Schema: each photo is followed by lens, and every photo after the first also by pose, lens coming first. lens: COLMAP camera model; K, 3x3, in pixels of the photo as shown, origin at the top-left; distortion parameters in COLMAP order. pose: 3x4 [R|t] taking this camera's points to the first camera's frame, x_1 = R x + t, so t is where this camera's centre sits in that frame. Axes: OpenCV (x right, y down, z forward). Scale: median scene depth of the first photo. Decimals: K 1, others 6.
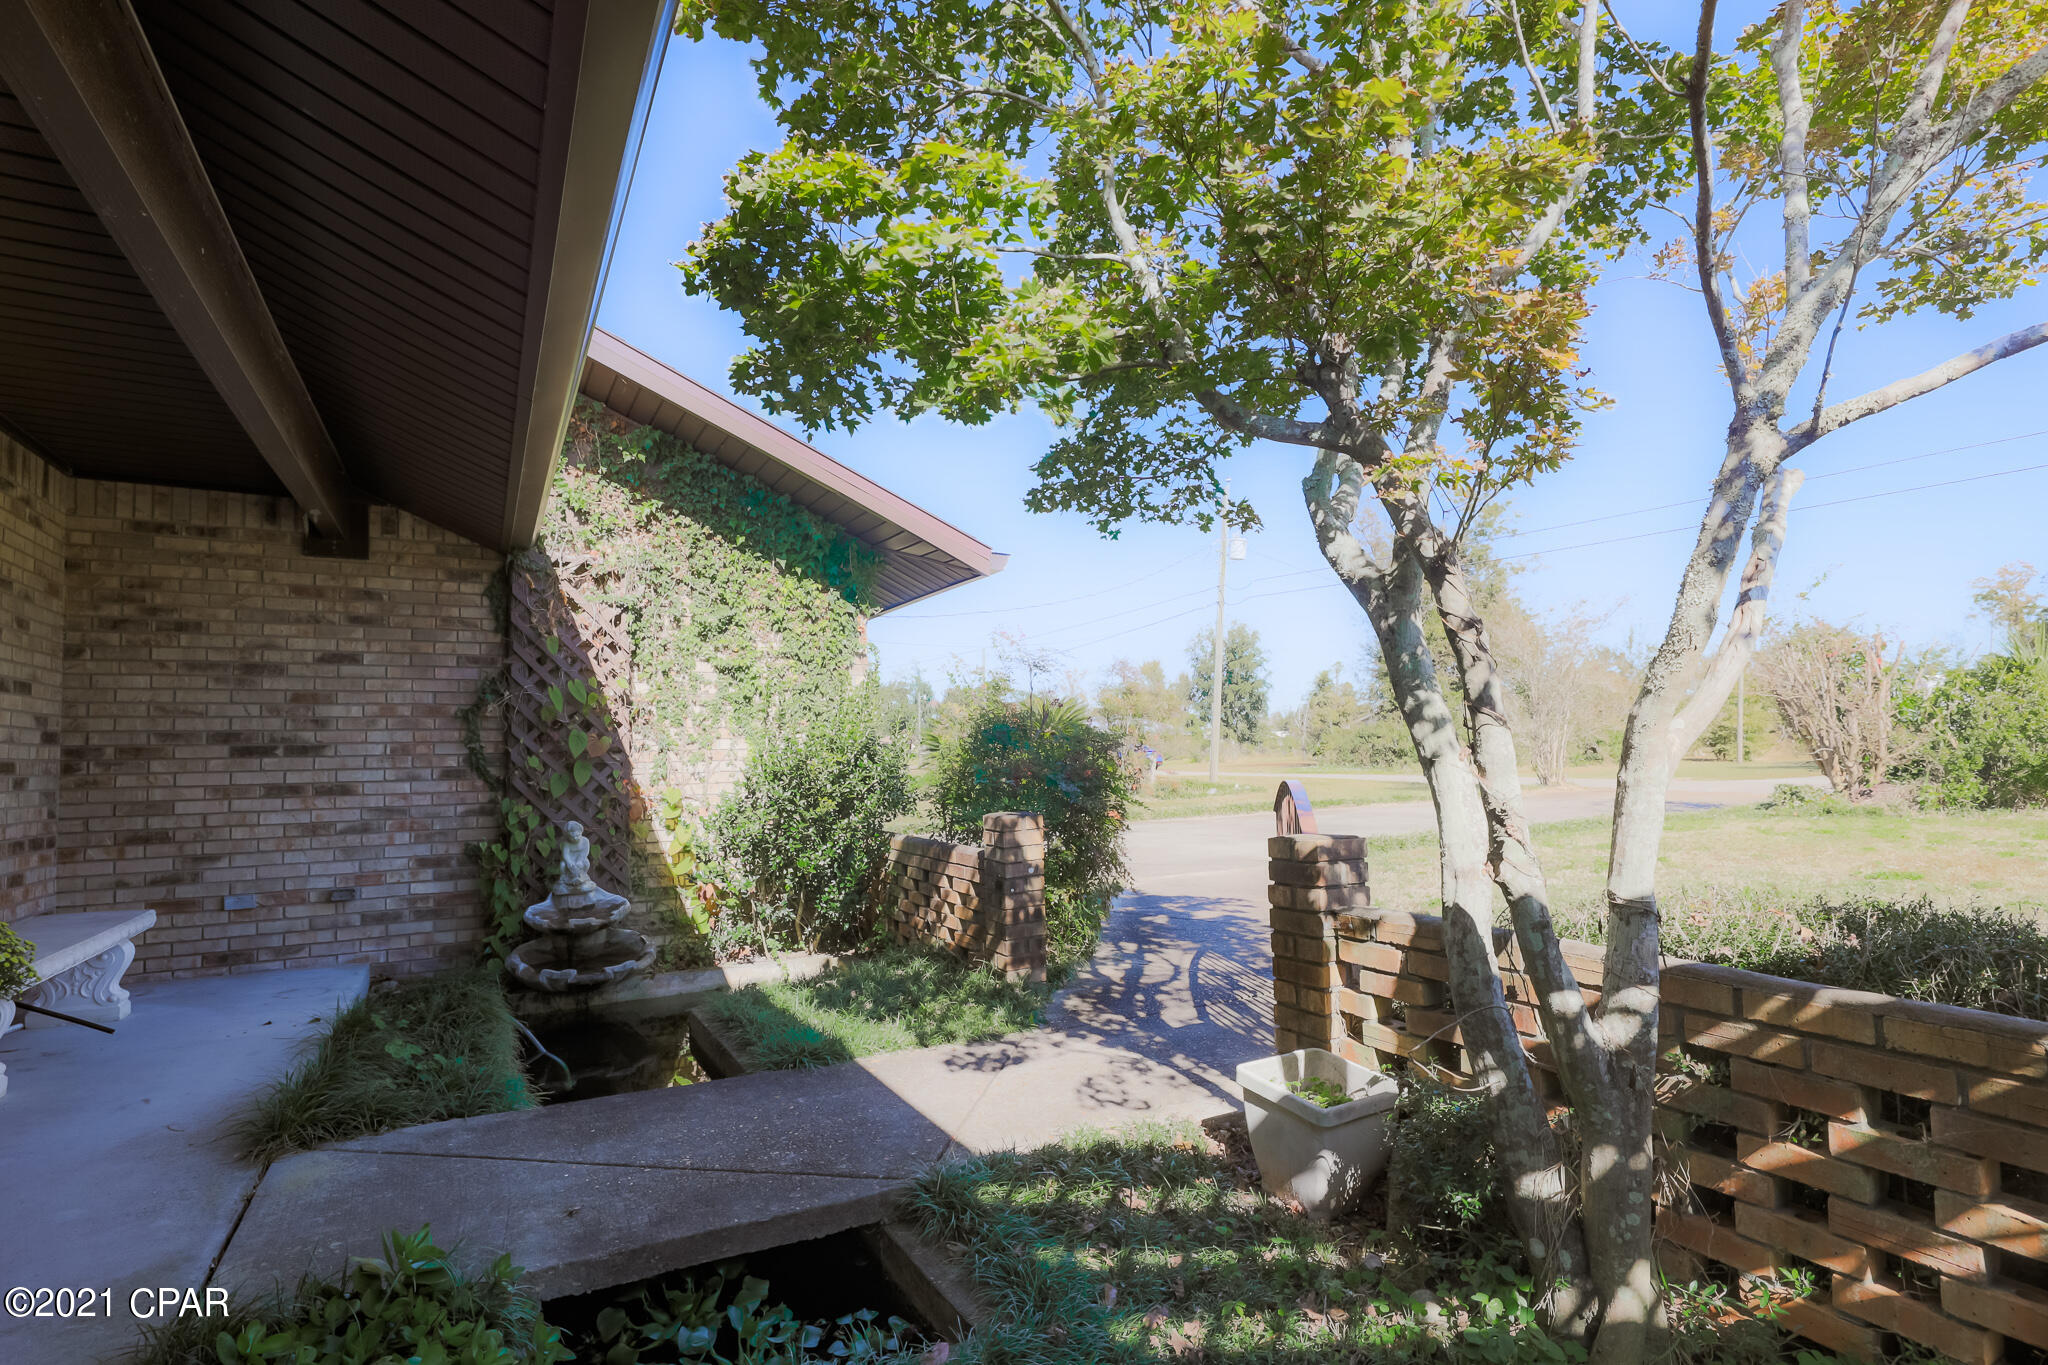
lens RADIAL K [[935.1, 0, 1032.1], [0, 935.1, 684.9], [0, 0, 1]] dist [-0.004184, 0.000983]
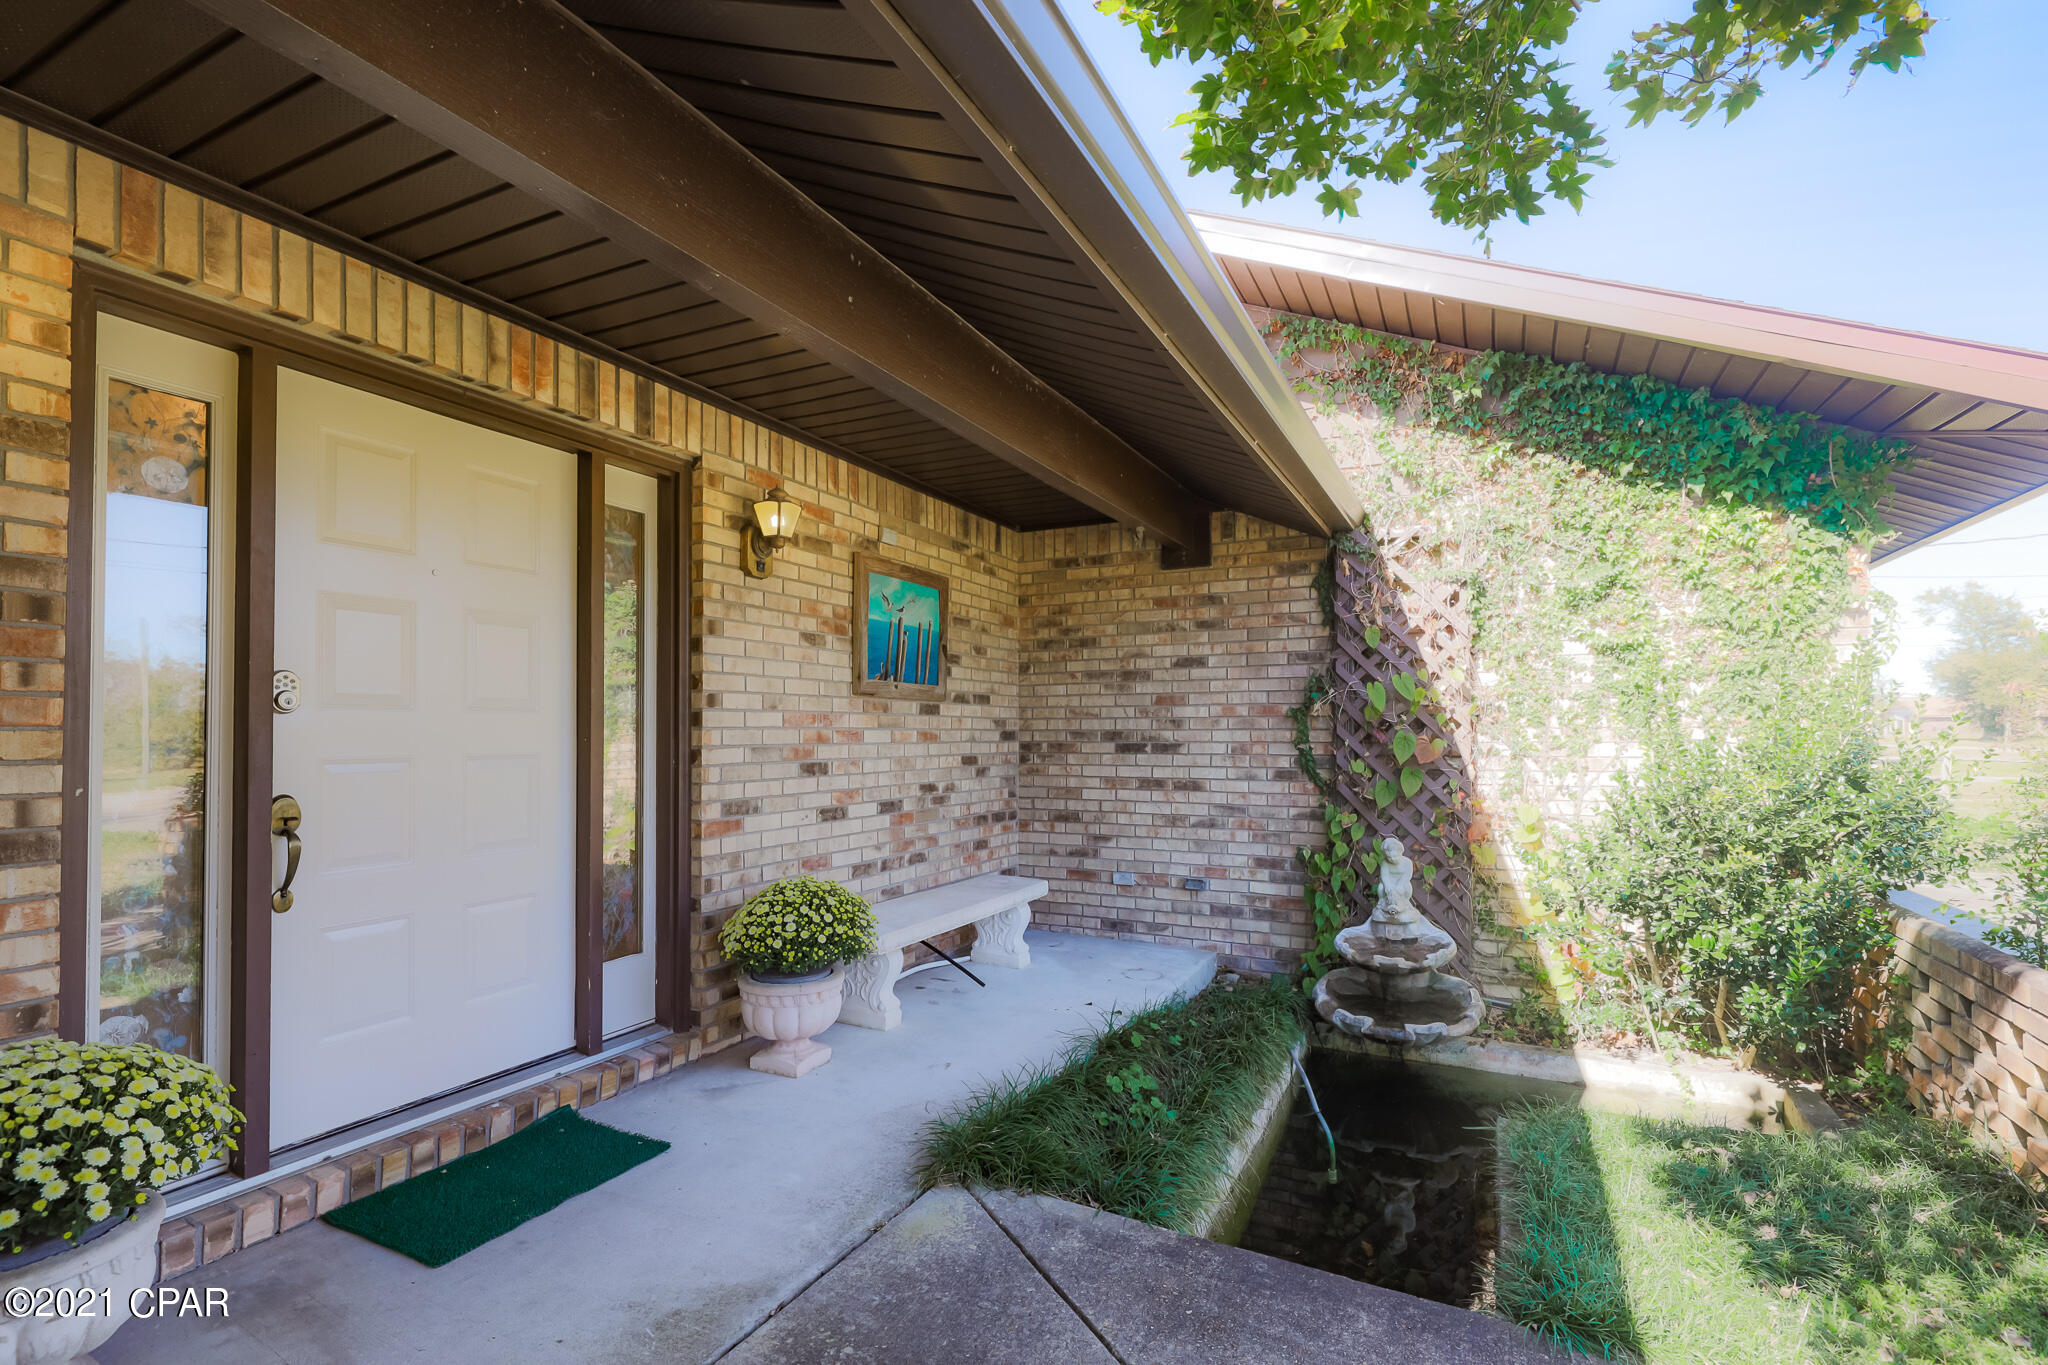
lens RADIAL K [[935.1, 0, 1003.5], [0, 935.1, 719.8], [0, 0, 1]] dist [-0.004184, 0.000983]
pose [[0.553843, 0.005667, -0.832602, 0.029111], [0.045914, 0.998247, 0.037336, -0.012599], [0.831354, -0.058906, 0.552612, 0.228097]]
